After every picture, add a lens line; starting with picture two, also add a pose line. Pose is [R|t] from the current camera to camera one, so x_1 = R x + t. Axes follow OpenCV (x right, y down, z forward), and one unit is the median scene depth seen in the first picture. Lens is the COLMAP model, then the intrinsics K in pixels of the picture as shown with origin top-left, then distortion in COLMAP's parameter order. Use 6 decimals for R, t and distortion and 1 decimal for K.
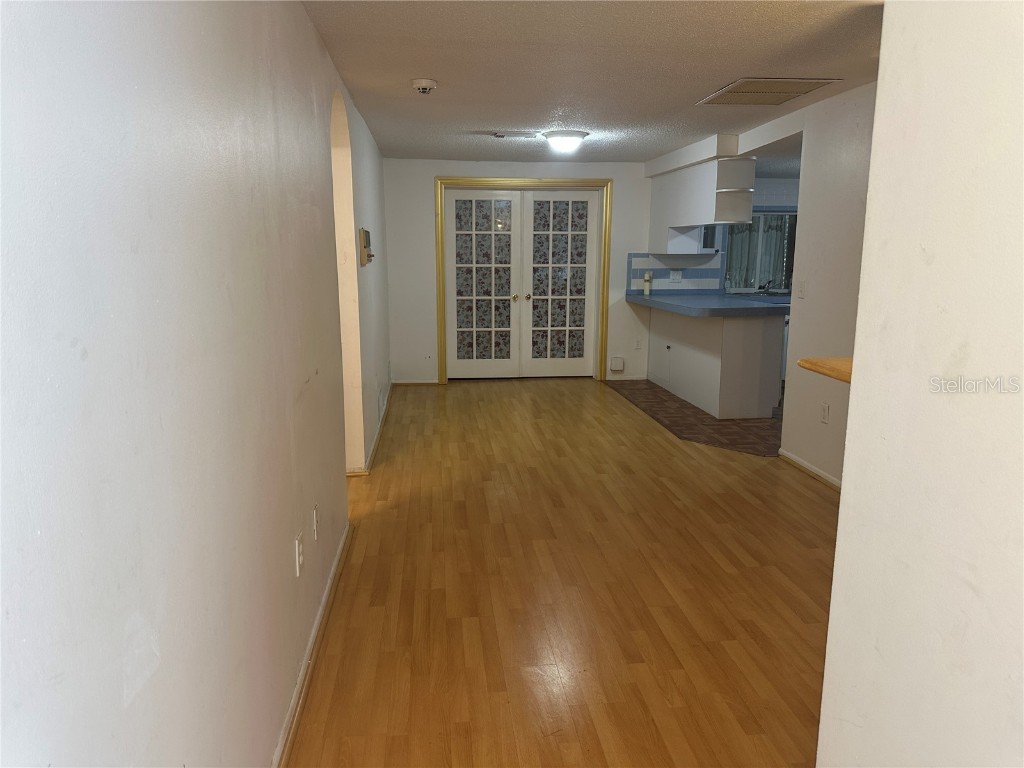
lens RADIAL K [[711.3, 0, 510.7], [0, 711.3, 387.6], [0, 0, 1]] dist [0.047662, -0.060845]
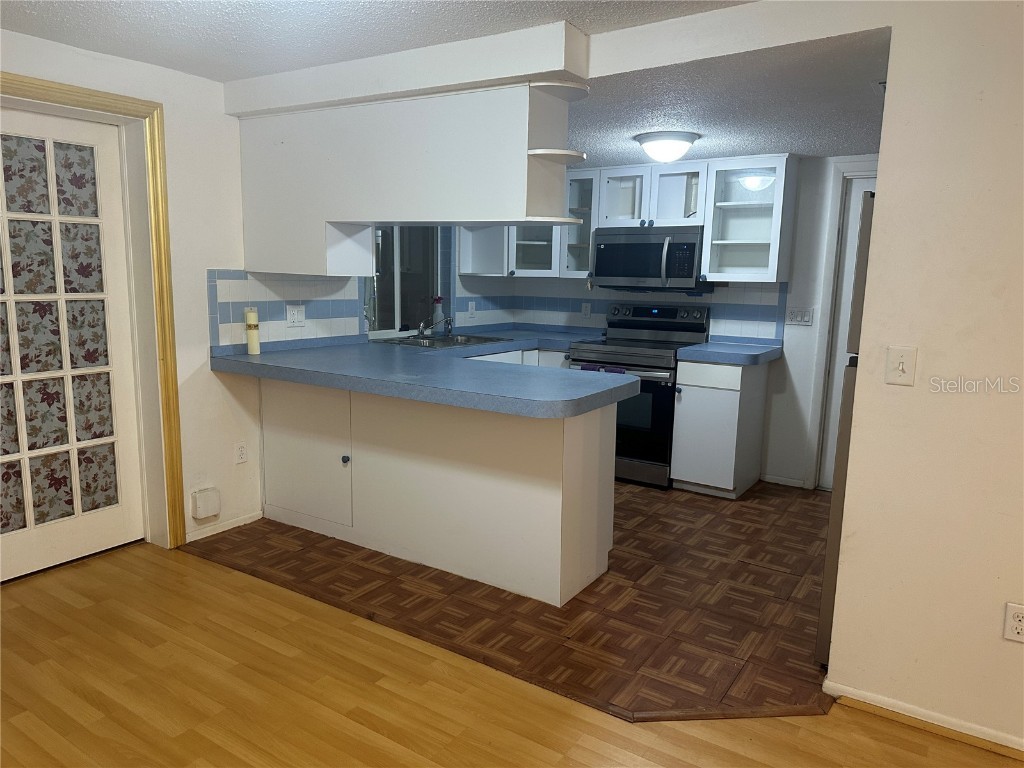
lens RADIAL K [[711.3, 0, 516.2], [0, 711.3, 385.0], [0, 0, 1]] dist [0.047662, -0.060845]
pose [[0.635038, -0.109937, 0.764618, -0.075350], [0.121822, 0.991688, 0.041408, -0.106610], [-0.762814, 0.066851, 0.643153, 0.537724]]
